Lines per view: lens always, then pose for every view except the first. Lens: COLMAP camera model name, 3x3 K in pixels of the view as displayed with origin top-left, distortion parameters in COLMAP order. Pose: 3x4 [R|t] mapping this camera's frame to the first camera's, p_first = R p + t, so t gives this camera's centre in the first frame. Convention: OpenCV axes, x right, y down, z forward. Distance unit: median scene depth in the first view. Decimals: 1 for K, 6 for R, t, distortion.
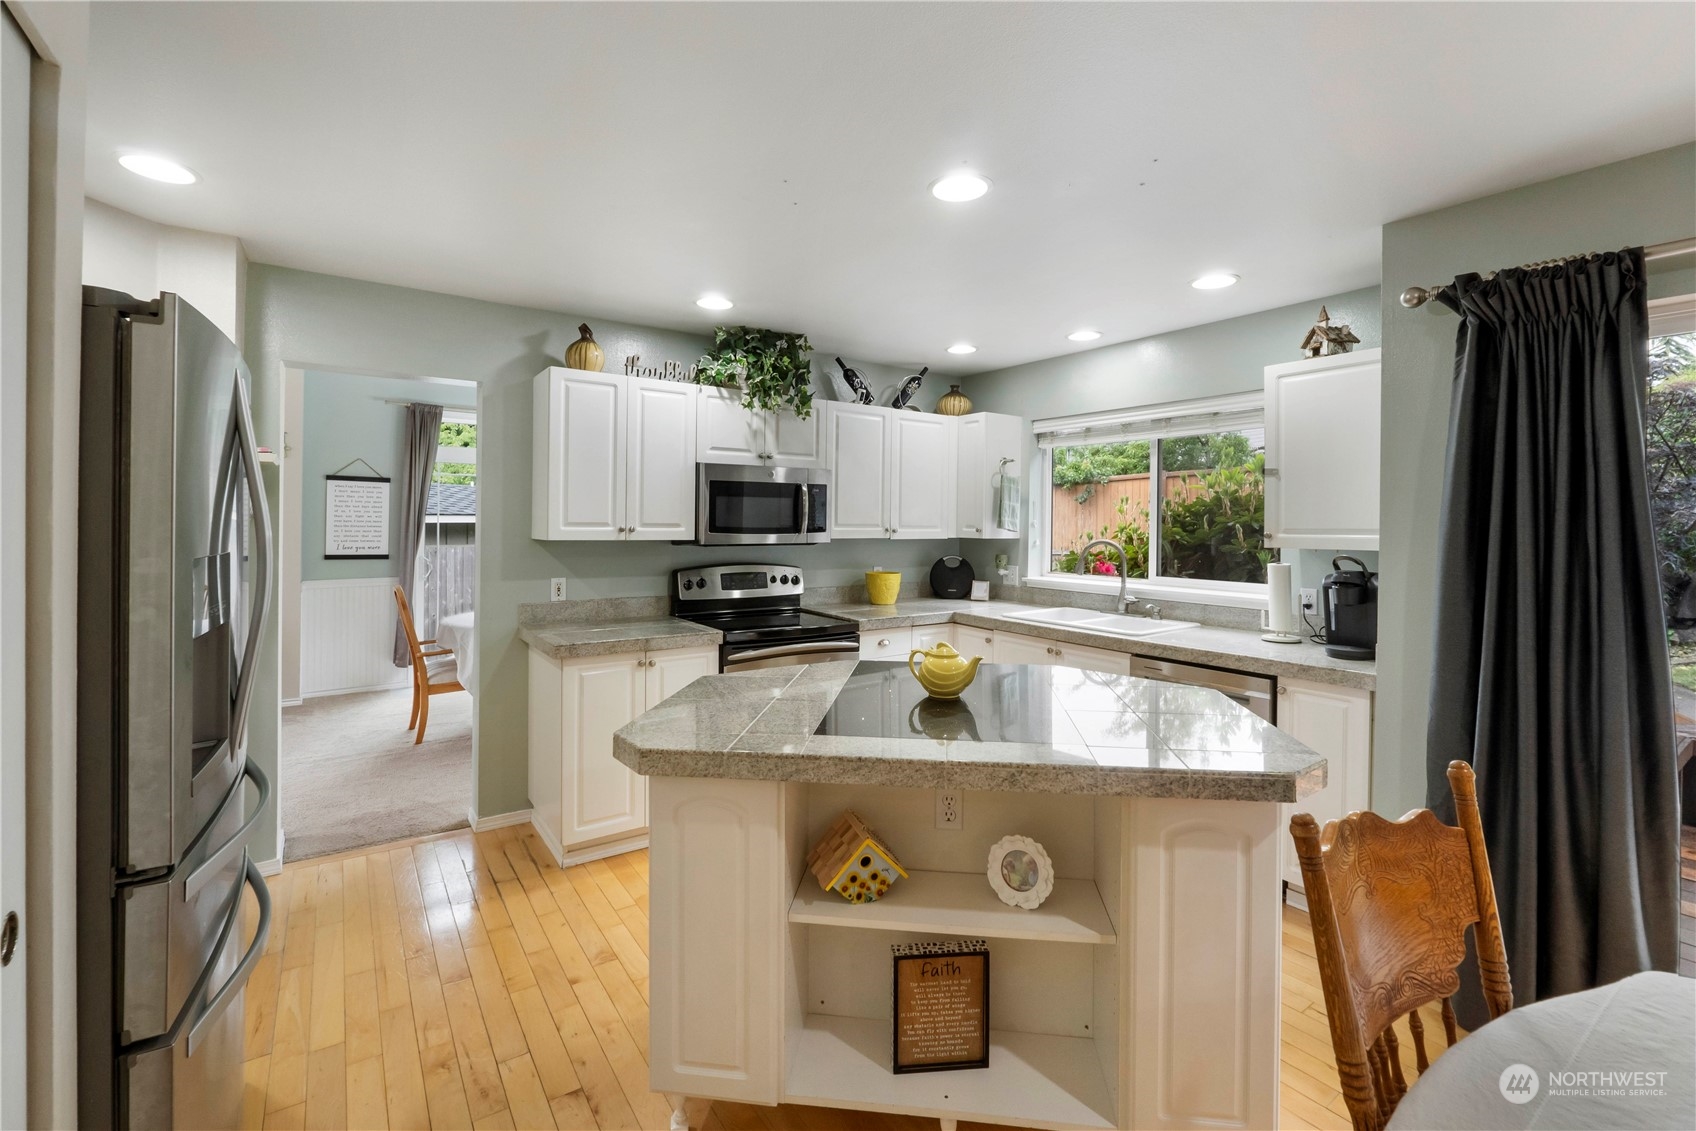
lens RADIAL K [[729.1, 0, 850.3], [0, 729.1, 521.9], [0, 0, 1]] dist [-0.000705, 0.000035]
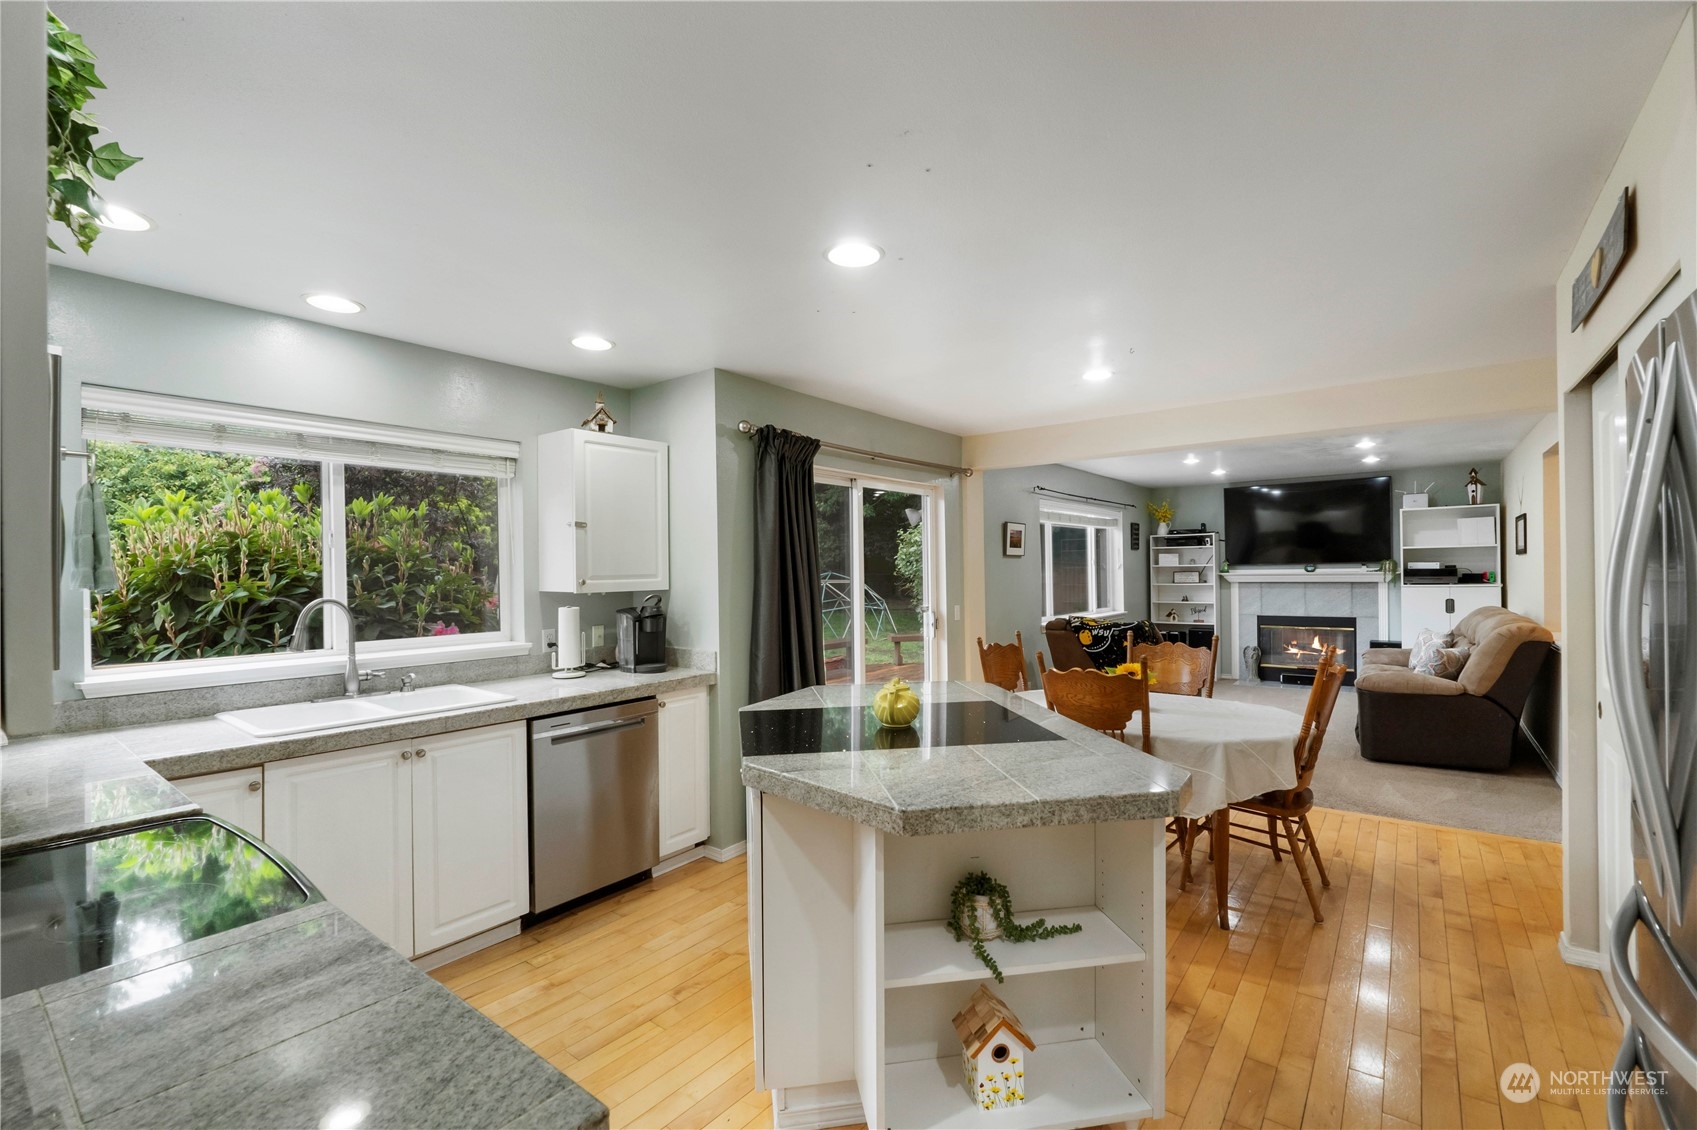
lens RADIAL K [[738.3, 0, 848.5], [0, 738.3, 565.0], [0, 0, 1]] dist [-0.000721, -0.000031]
pose [[-0.287020, -0.006389, 0.957903, -0.499664], [0.003689, 0.999963, 0.007775, -0.011458], [-0.957918, 0.005766, -0.286986, 0.742453]]
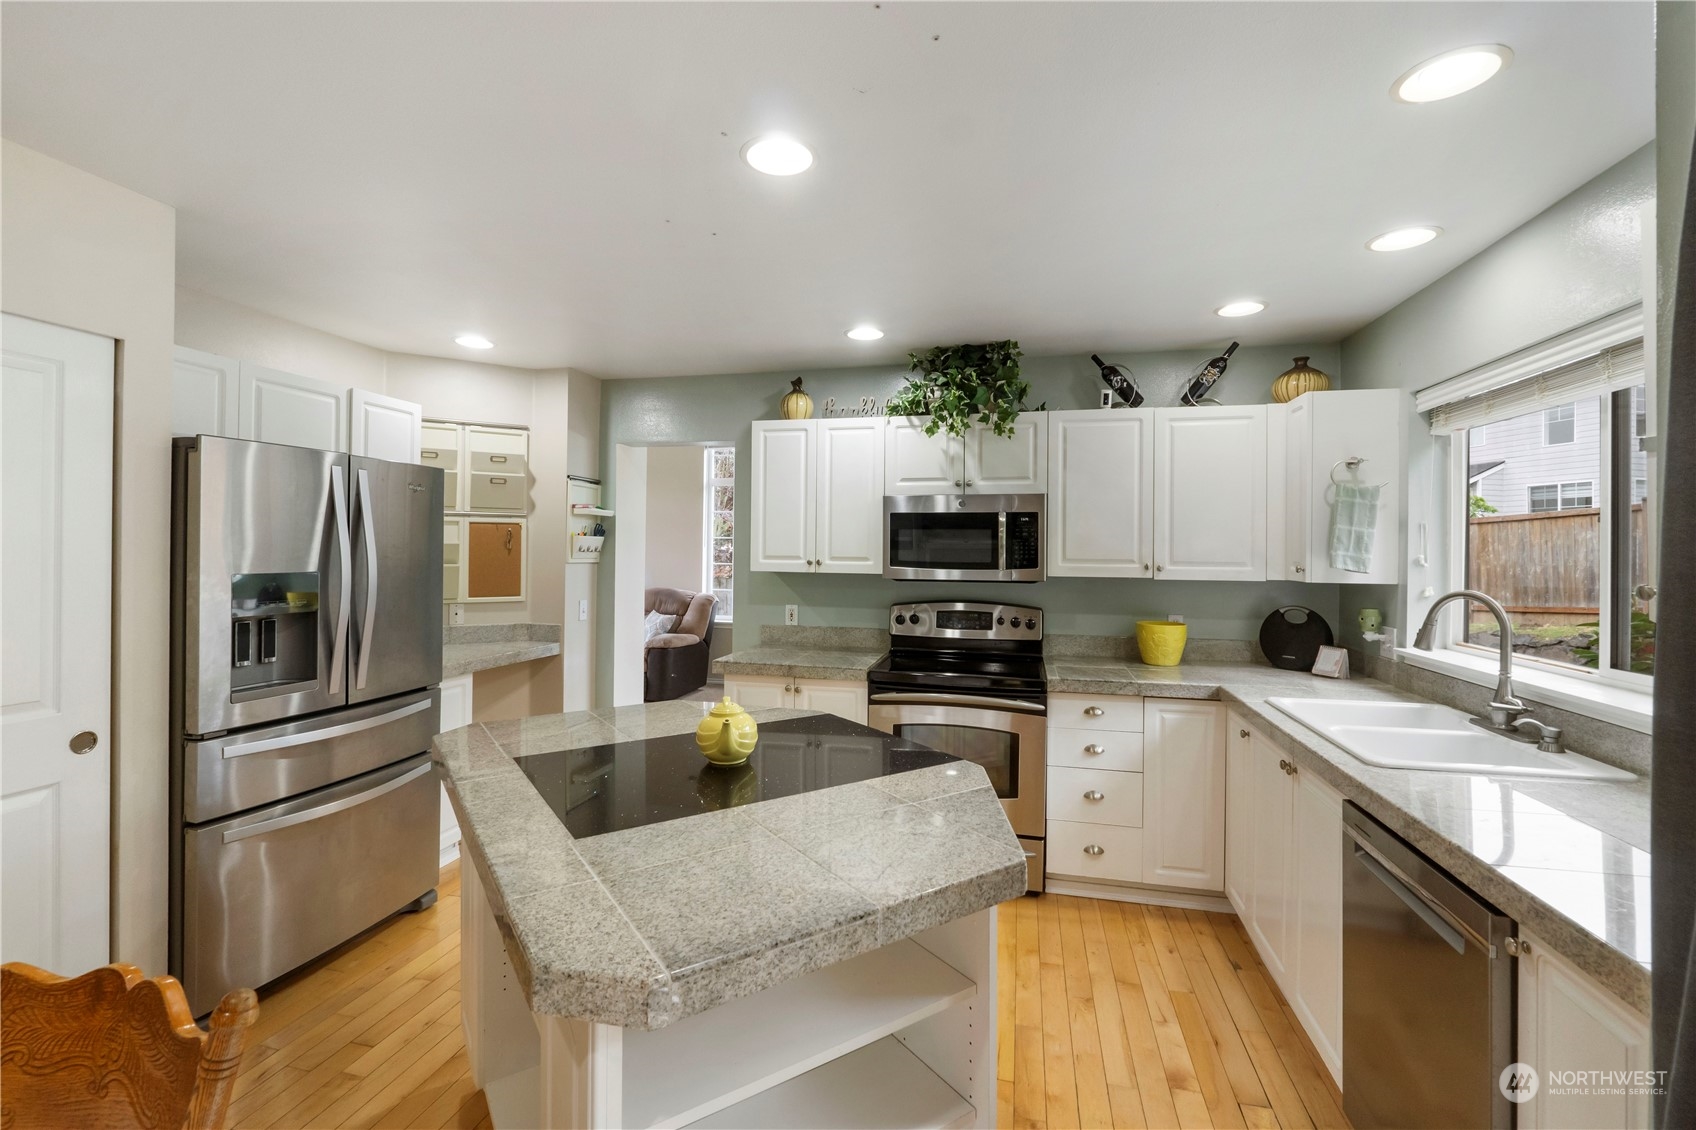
lens RADIAL K [[728.8, 0, 848.5], [0, 728.8, 542.3], [0, 0, 1]] dist [-0.012204, 0.000015]
pose [[0.659695, -0.010500, -0.751460, 0.464287], [-0.002773, 0.999862, -0.016405, -0.001791], [0.751529, 0.012906, 0.659574, 0.290860]]
